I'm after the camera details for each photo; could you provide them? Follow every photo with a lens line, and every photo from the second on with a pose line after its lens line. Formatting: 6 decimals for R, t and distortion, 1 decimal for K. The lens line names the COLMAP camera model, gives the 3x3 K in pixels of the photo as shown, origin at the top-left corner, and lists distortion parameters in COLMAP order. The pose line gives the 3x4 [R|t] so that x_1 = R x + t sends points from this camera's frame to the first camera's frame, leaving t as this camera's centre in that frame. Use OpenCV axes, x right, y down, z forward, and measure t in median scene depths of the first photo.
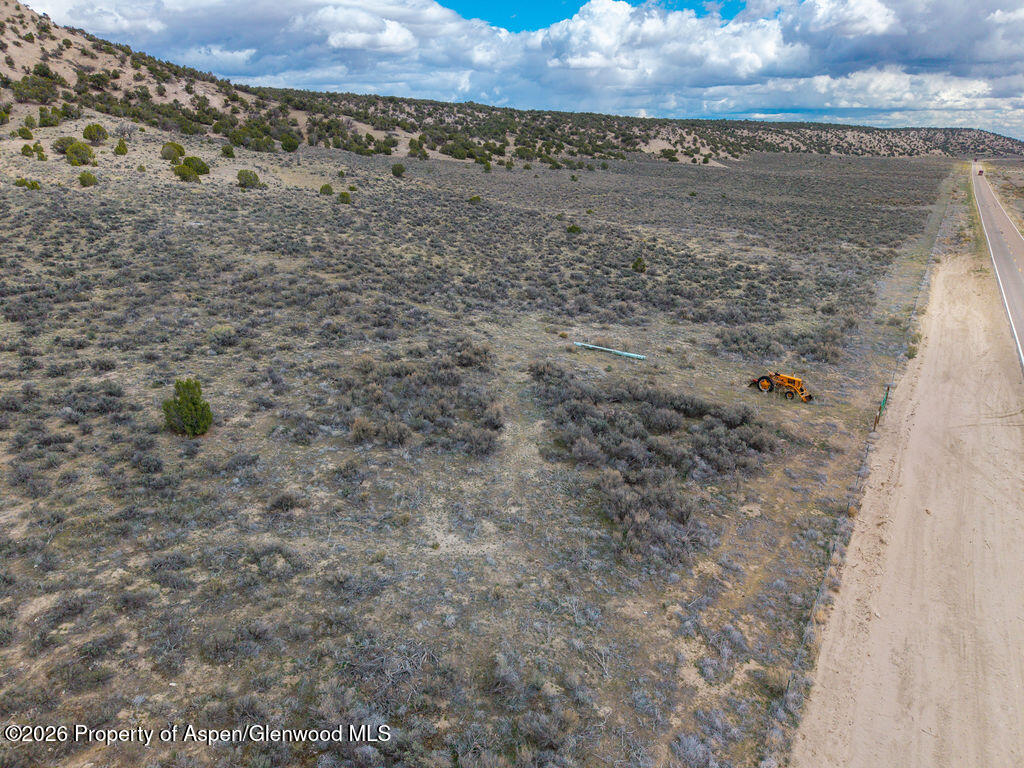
lens RADIAL K [[685.3, 0, 509.0], [0, 685.3, 389.3], [0, 0, 1]] dist [0.003451, -0.003094]
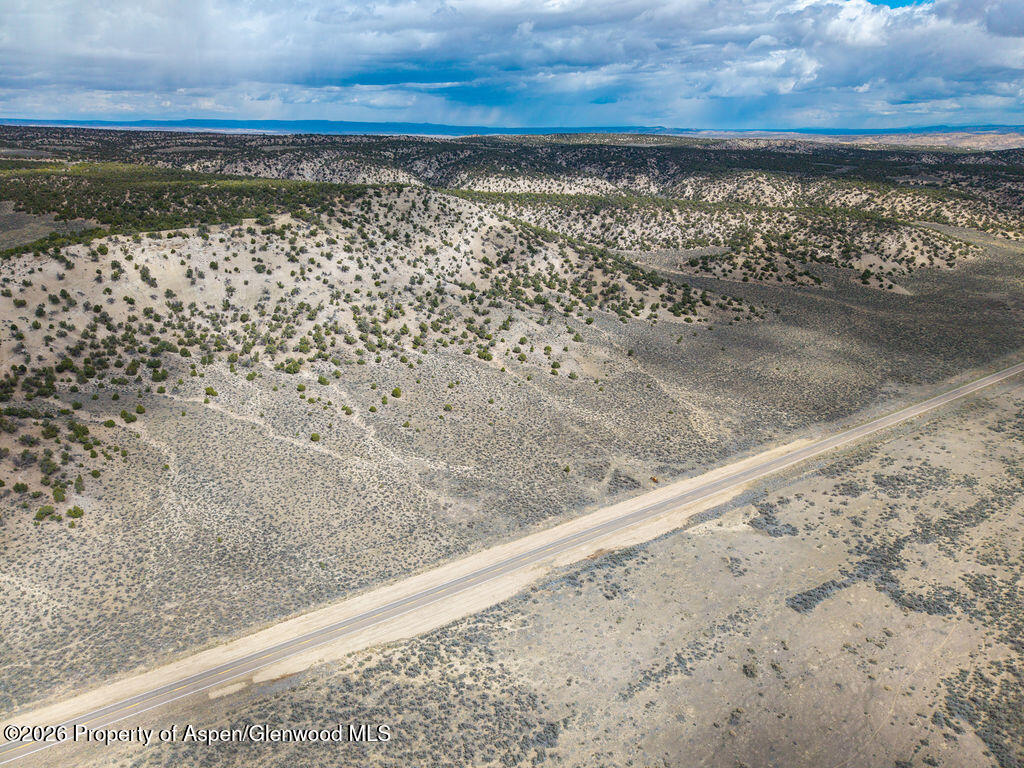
lens RADIAL K [[685.3, 0, 509.0], [0, 685.3, 389.3], [0, 0, 1]] dist [0.003451, -0.003094]
pose [[0.914625, 0.143444, -0.378000, 0.221861], [-0.138469, 0.989540, 0.040467, -0.136076], [0.379851, 0.015329, 0.924921, -0.817629]]
